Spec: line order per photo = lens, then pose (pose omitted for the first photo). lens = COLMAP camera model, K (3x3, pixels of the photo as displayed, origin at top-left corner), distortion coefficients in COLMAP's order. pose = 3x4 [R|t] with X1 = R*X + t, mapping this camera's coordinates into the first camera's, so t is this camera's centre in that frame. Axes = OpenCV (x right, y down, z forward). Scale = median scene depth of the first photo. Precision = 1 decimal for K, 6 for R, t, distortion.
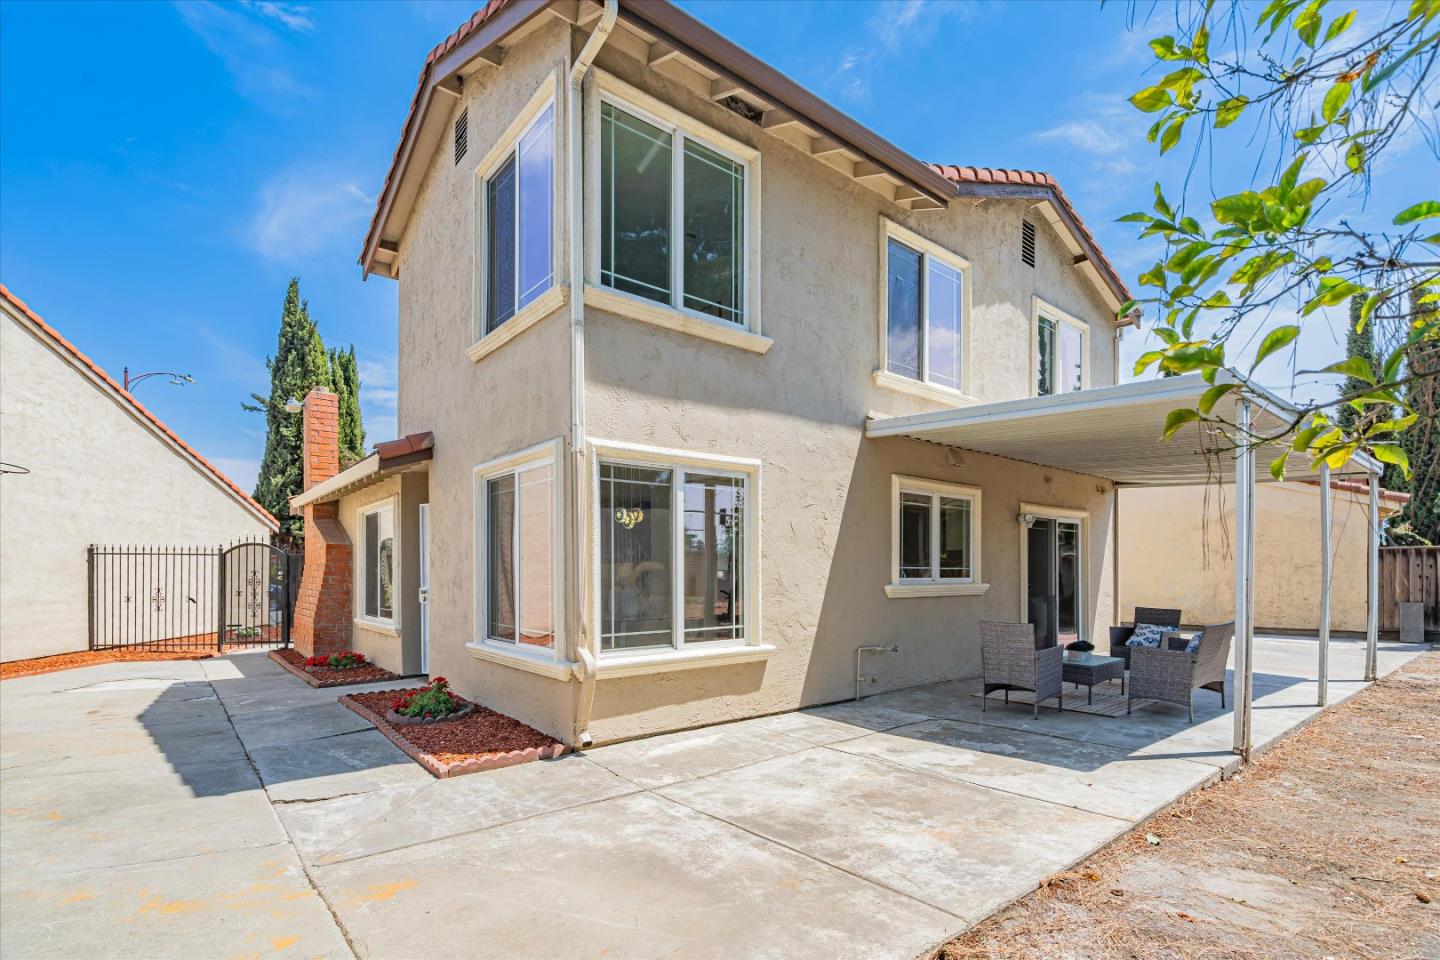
lens RADIAL K [[678.1, 0, 719.5], [0, 678.1, 575.0], [0, 0, 1]] dist [-0.001036, 0.000071]
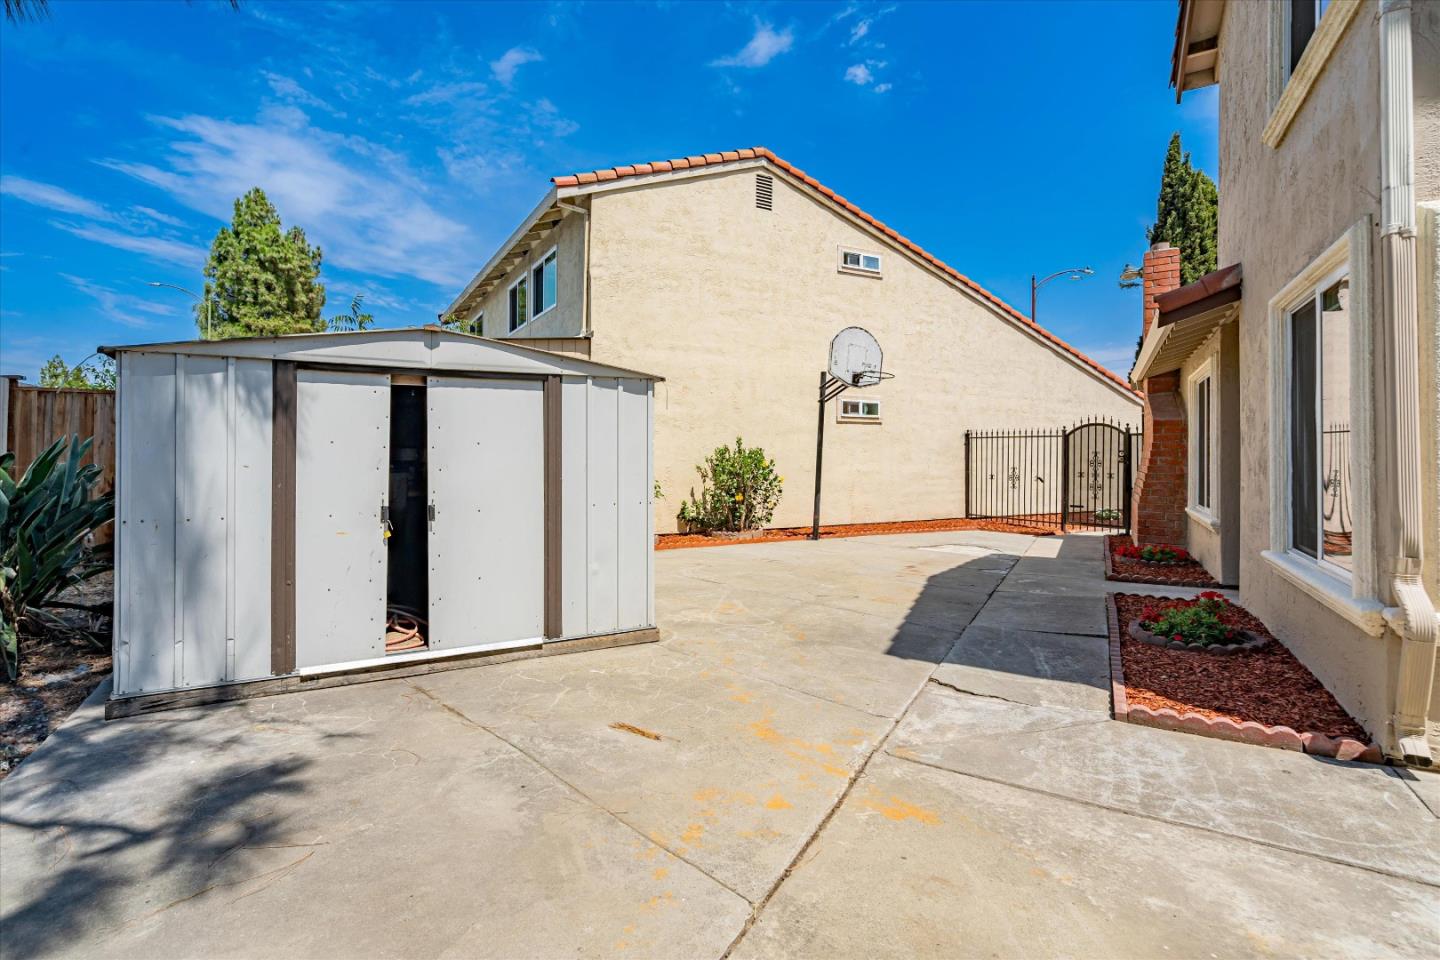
lens RADIAL K [[697.9, 0, 718.7], [0, 697.9, 447.1], [0, 0, 1]] dist [0.001338, 0.000318]
pose [[0.304943, -0.013790, -0.952271, 0.121920], [-0.002529, 0.999880, -0.015290, 0.004672], [0.952367, 0.007071, 0.304871, 0.202261]]
